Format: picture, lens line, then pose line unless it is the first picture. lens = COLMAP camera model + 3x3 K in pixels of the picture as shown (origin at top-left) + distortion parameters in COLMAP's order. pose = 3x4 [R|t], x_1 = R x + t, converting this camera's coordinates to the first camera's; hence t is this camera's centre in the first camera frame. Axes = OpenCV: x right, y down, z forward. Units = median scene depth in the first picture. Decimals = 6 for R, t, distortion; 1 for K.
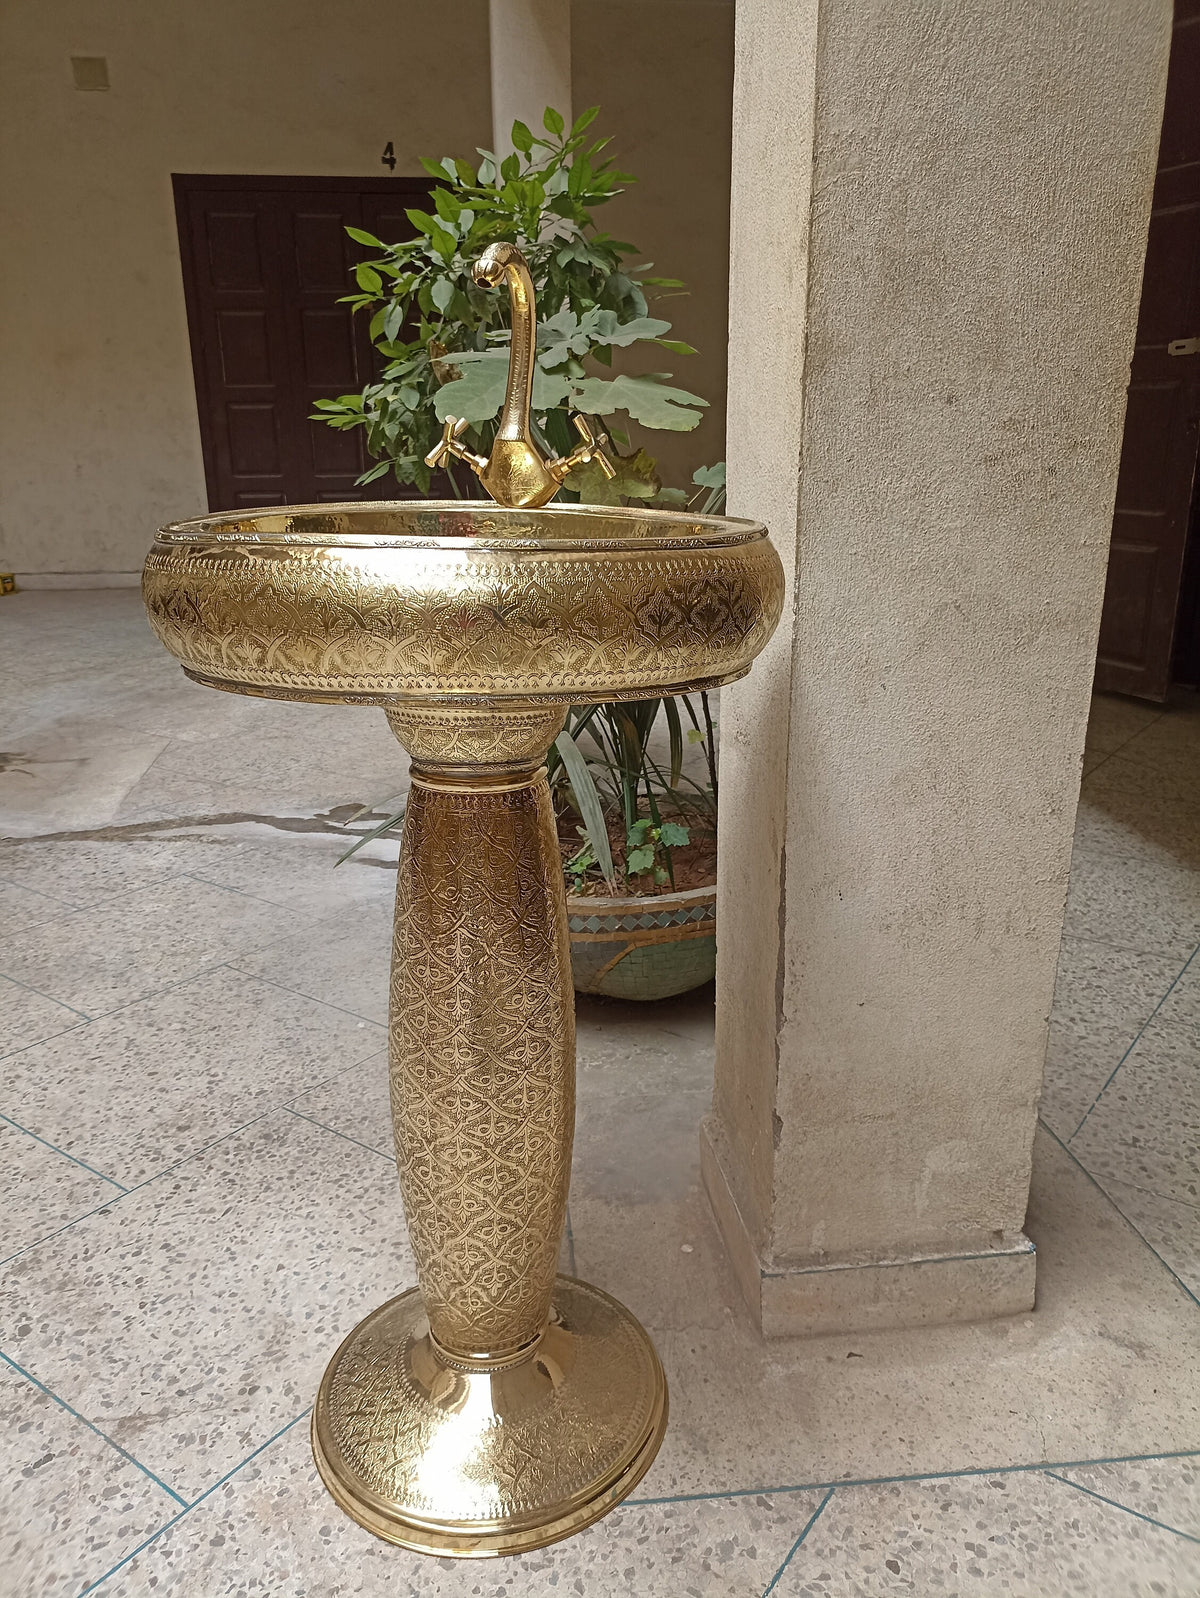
lens RADIAL K [[1190.6, 0, 601.2], [0, 1190.6, 803.3], [0, 0, 1]] dist [0.013786, 0.000823]
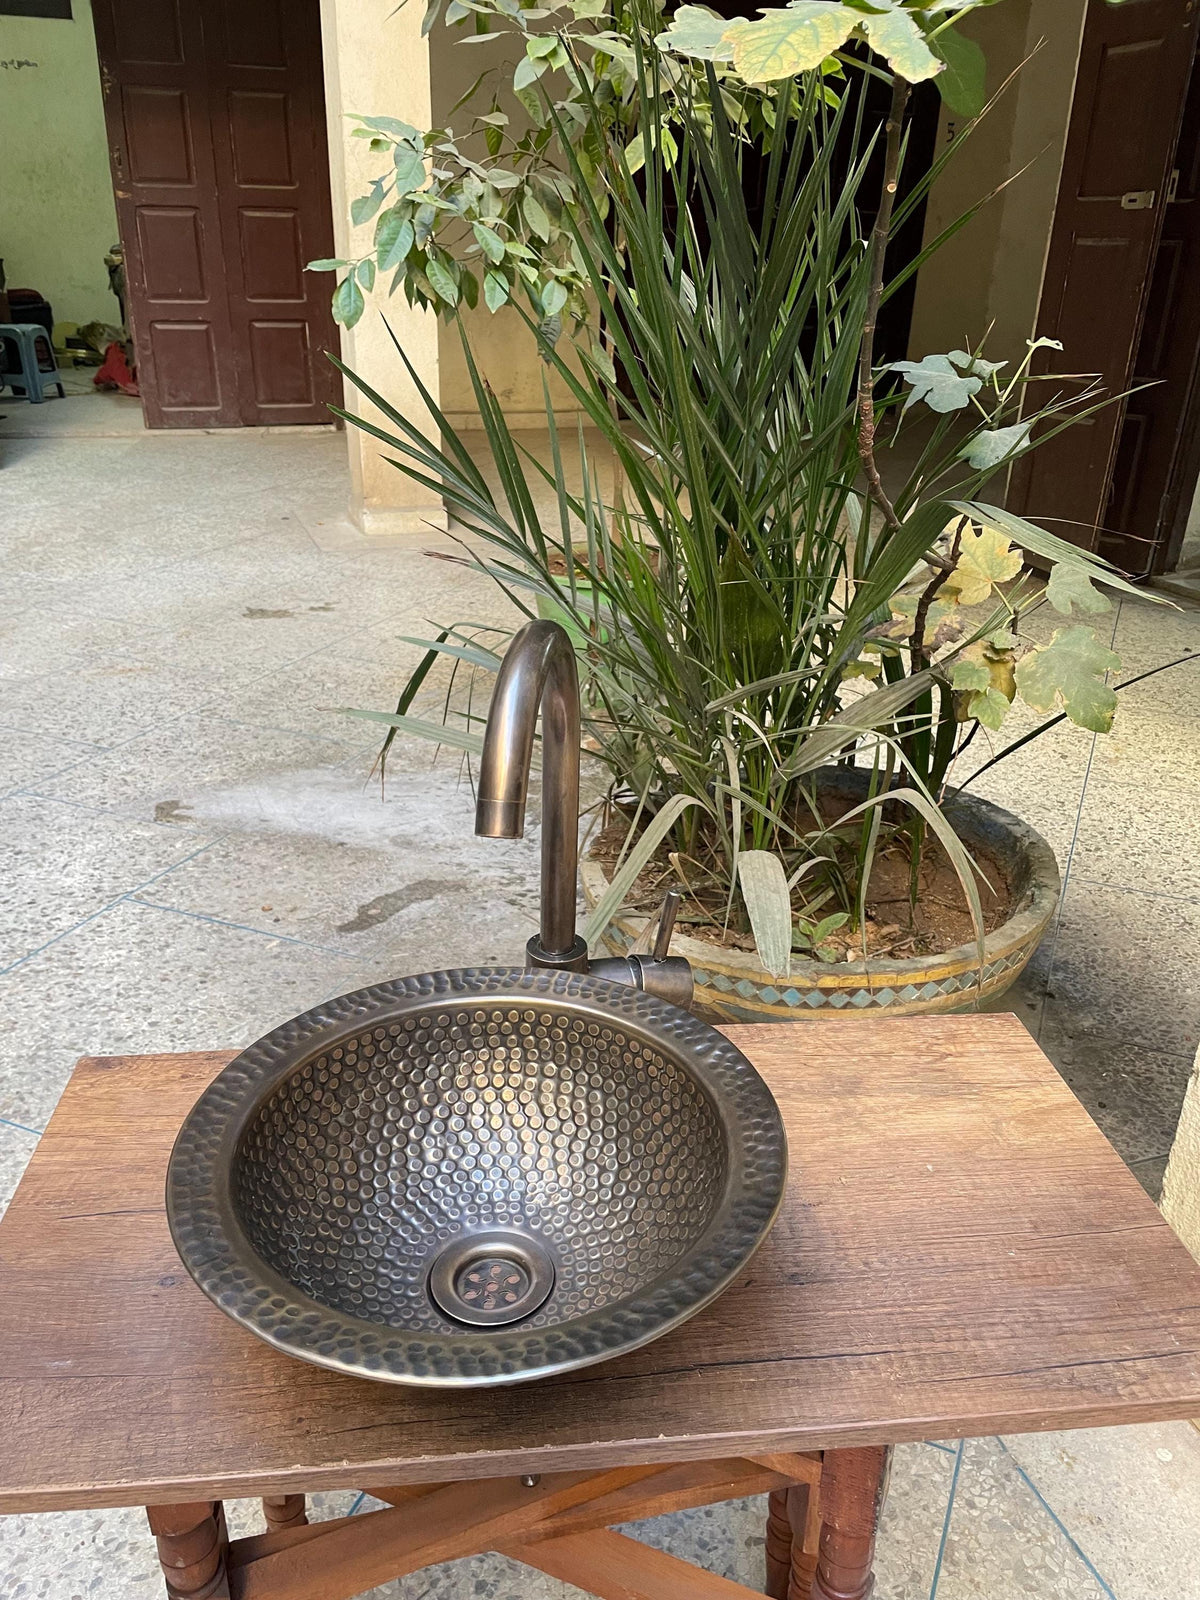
lens RADIAL K [[1222.2, 0, 606.5], [0, 1222.2, 806.3], [0, 0, 1]] dist [0.082618, -0.114348]
pose [[0.970352, -0.063538, 0.233195, -0.509438], [0.034259, 0.991243, 0.127525, -0.183611], [-0.239256, -0.115755, 0.964032, 0.420666]]
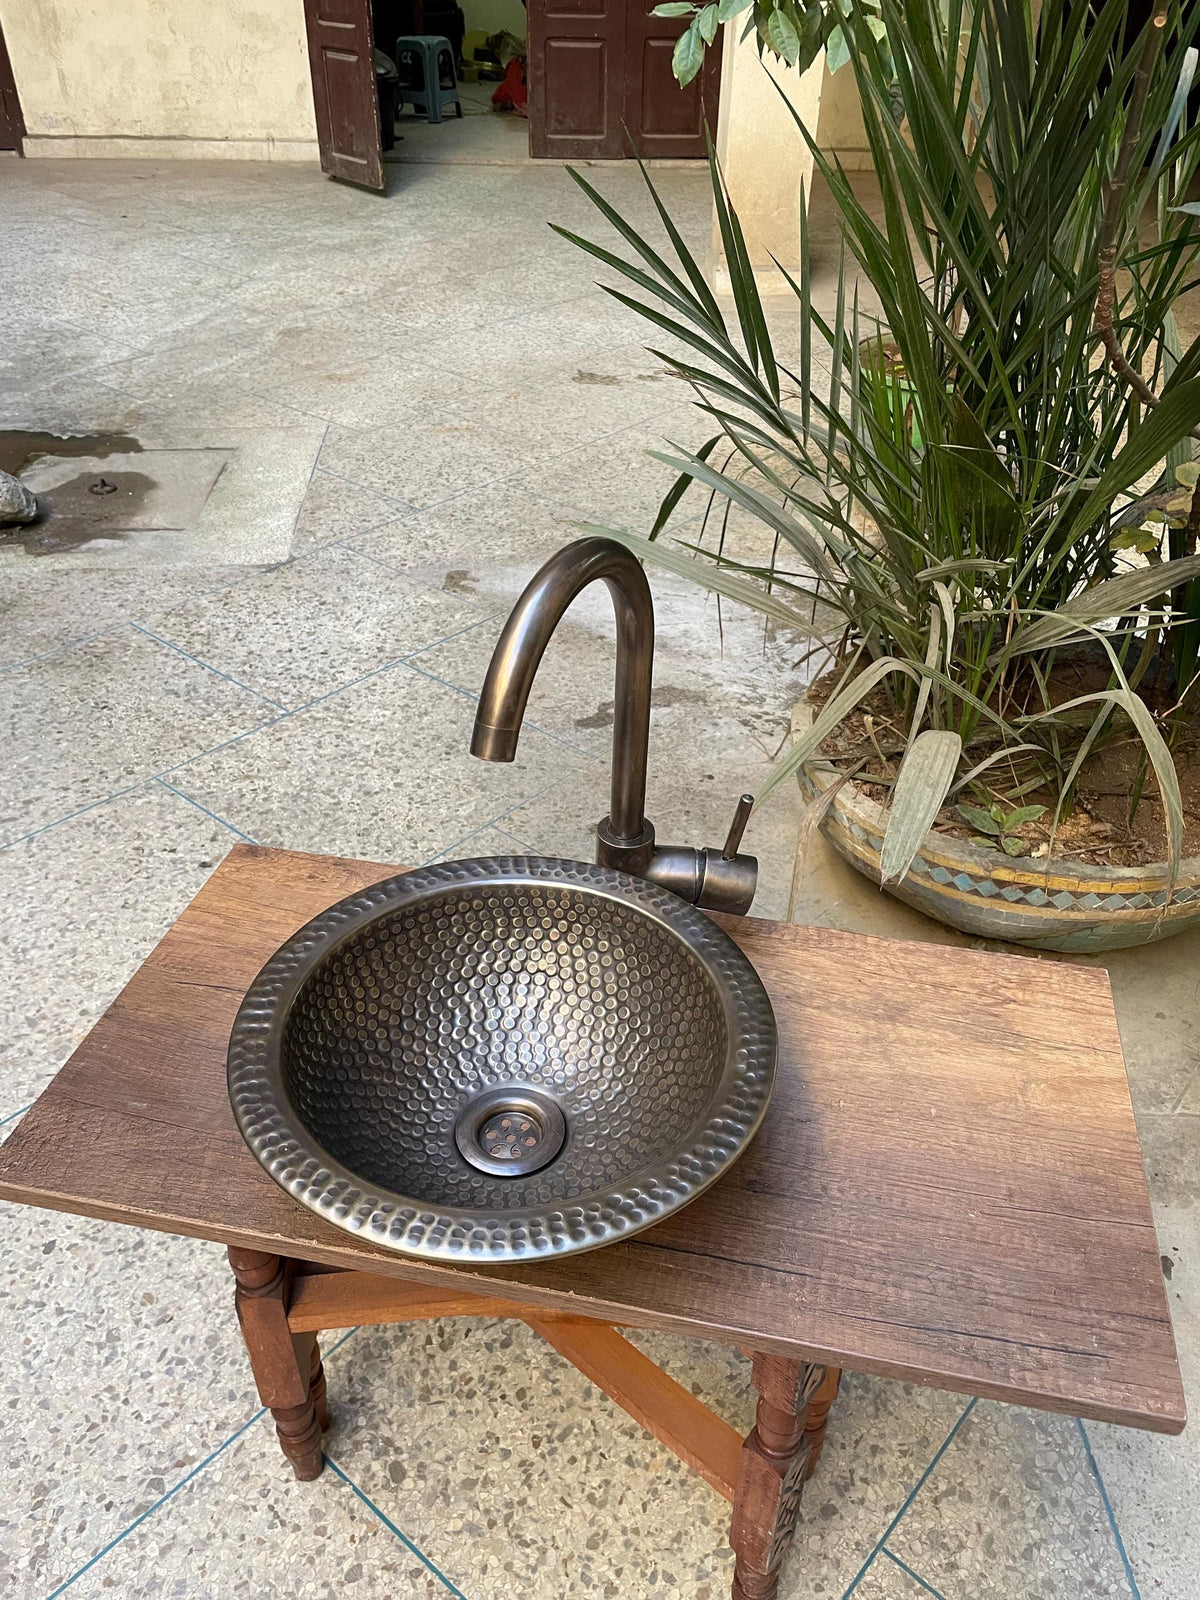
lens RADIAL K [[1223.1, 0, 613.3], [0, 1223.1, 810.6], [0, 0, 1]] dist [0.085521, -0.115336]
pose [[0.996842, 0.071474, -0.034597, -0.368925], [-0.056772, 0.946118, 0.318806, -0.257233], [0.055520, -0.315835, 0.947188, 0.400565]]
